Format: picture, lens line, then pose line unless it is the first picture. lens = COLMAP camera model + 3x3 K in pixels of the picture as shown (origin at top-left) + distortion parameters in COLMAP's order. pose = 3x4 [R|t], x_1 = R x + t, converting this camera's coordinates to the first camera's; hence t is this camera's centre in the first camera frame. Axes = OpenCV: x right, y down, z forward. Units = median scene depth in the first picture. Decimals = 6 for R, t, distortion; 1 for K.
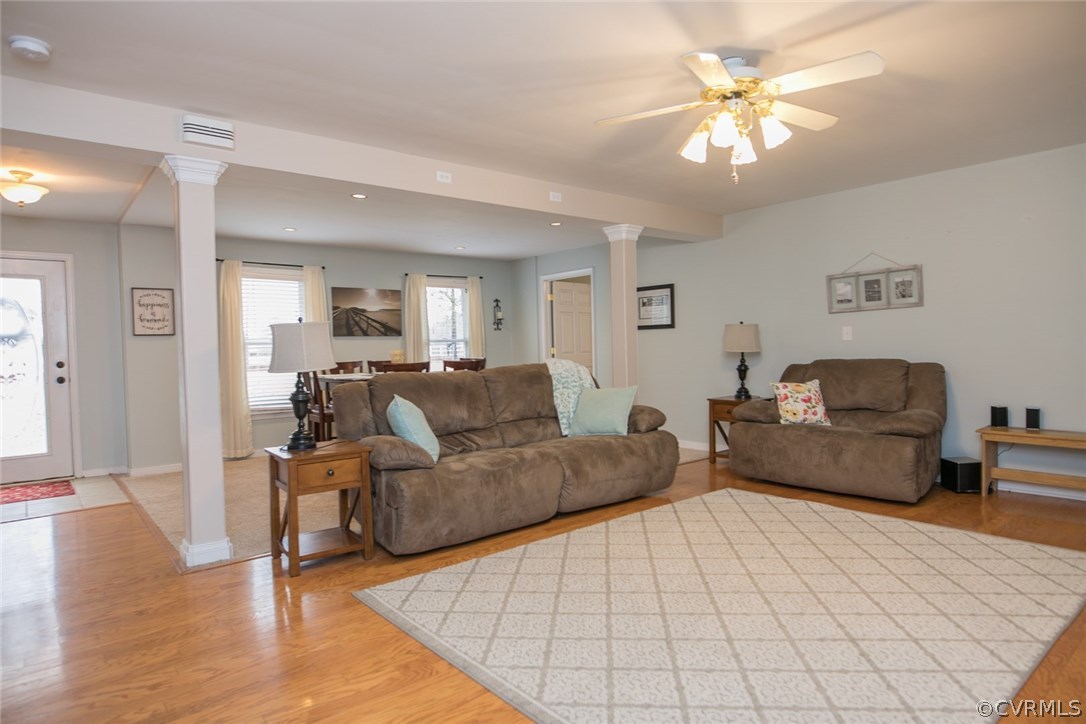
lens RADIAL K [[626.2, 0, 543.0], [0, 626.2, 362.0], [0, 0, 1]] dist [-0.025097, -0.000057]
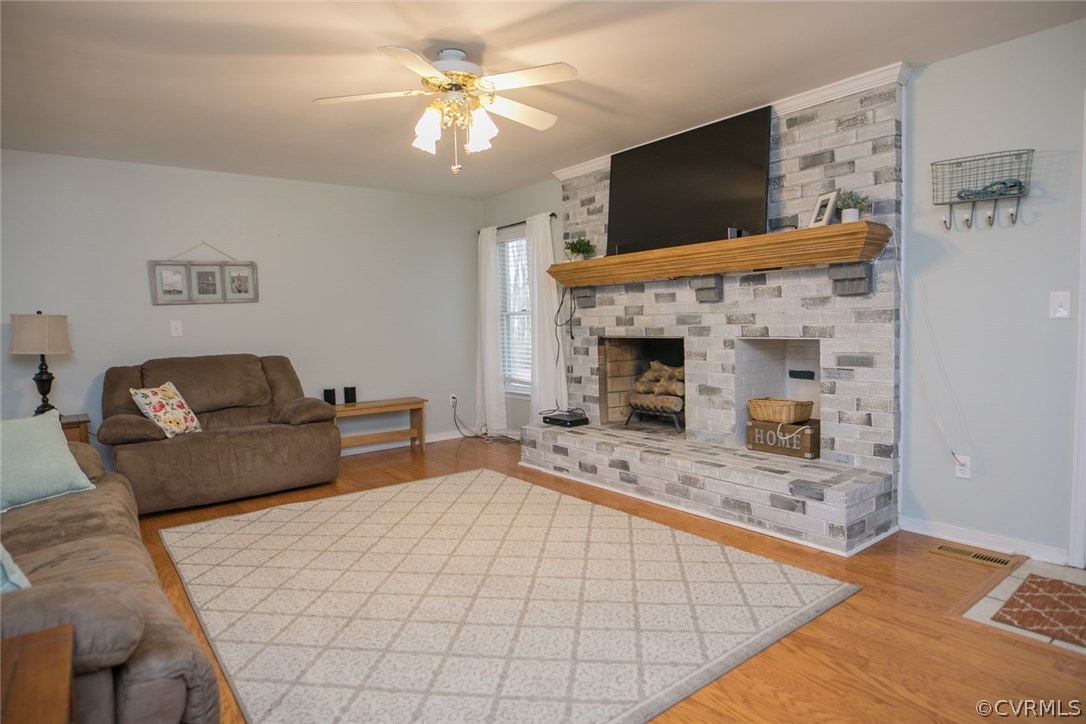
lens RADIAL K [[626.2, 0, 543.0], [0, 626.2, 362.0], [0, 0, 1]] dist [-0.025097, -0.000057]
pose [[0.030721, -0.043338, 0.998588, -0.351128], [0.052057, 0.997773, 0.041702, -0.007043], [-0.998171, 0.050703, 0.032908, 0.409637]]
